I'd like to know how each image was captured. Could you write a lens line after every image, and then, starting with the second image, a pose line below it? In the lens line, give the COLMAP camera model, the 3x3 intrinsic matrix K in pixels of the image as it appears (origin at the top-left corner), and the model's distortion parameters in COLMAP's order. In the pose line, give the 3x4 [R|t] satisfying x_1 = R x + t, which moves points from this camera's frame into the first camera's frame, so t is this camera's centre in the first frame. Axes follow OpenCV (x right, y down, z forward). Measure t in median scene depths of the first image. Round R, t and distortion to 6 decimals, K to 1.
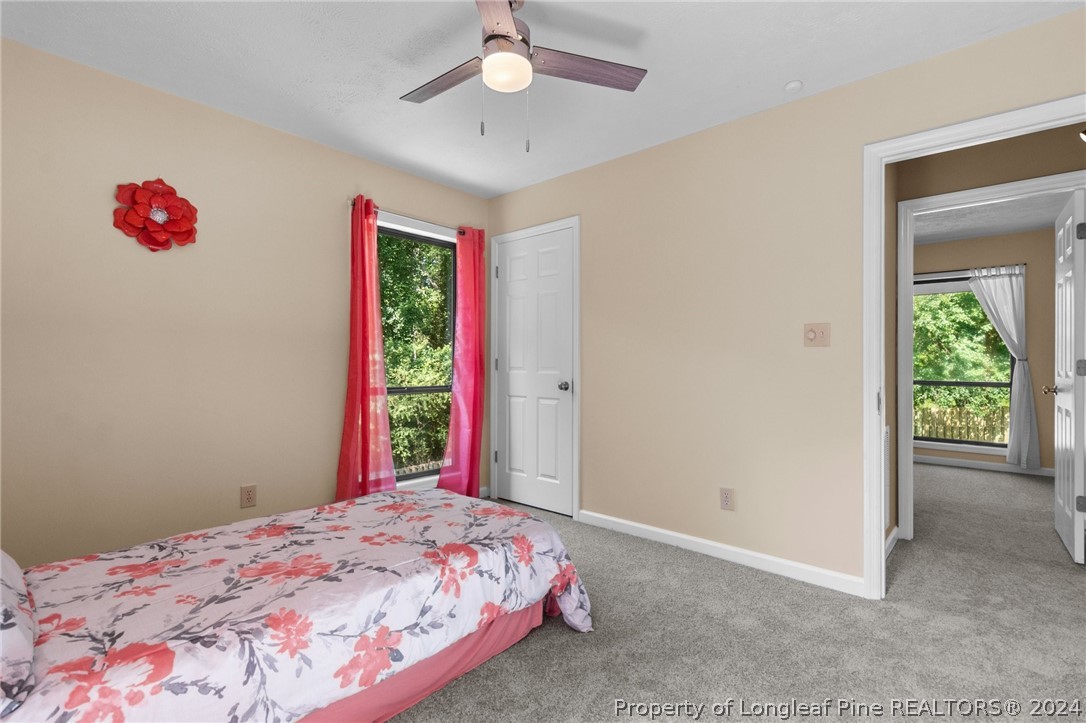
lens RADIAL K [[507.0, 0, 540.4], [0, 507.0, 366.5], [0, 0, 1]] dist [0.005802, -0.000407]
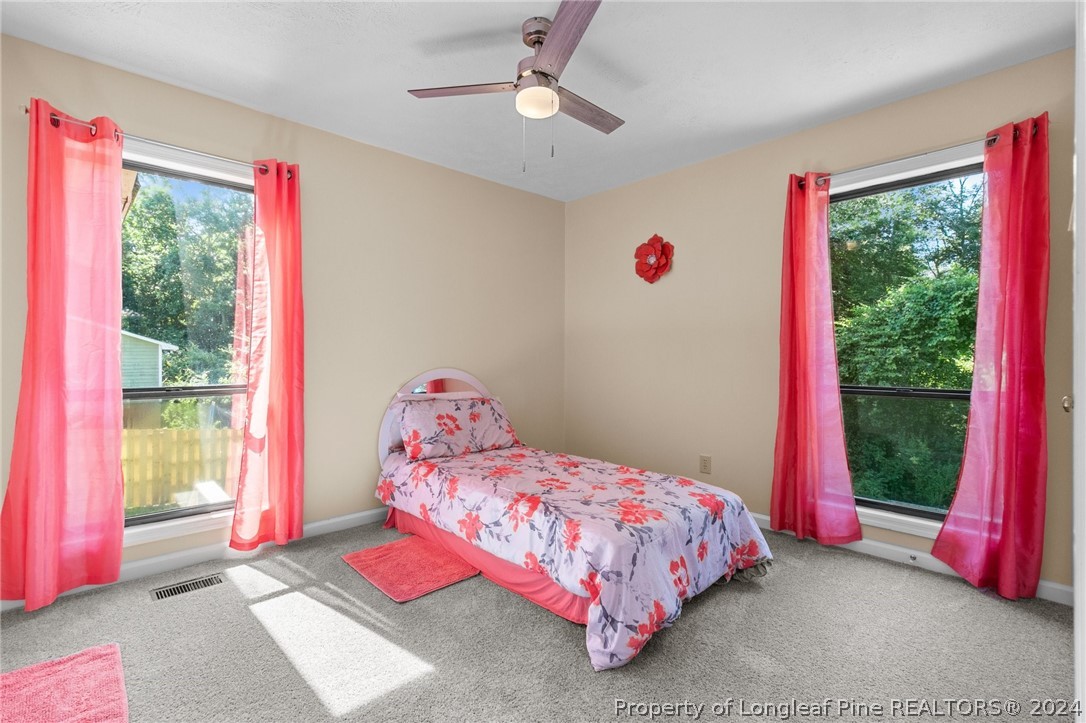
lens RADIAL K [[507.0, 0, 540.7], [0, 507.0, 359.8], [0, 0, 1]] dist [0.005802, -0.000407]
pose [[-0.096838, 0.000517, -0.995300, 1.041037], [-0.008463, 0.999963, 0.001343, 0.004502], [0.995264, 0.008554, -0.096830, 1.079329]]
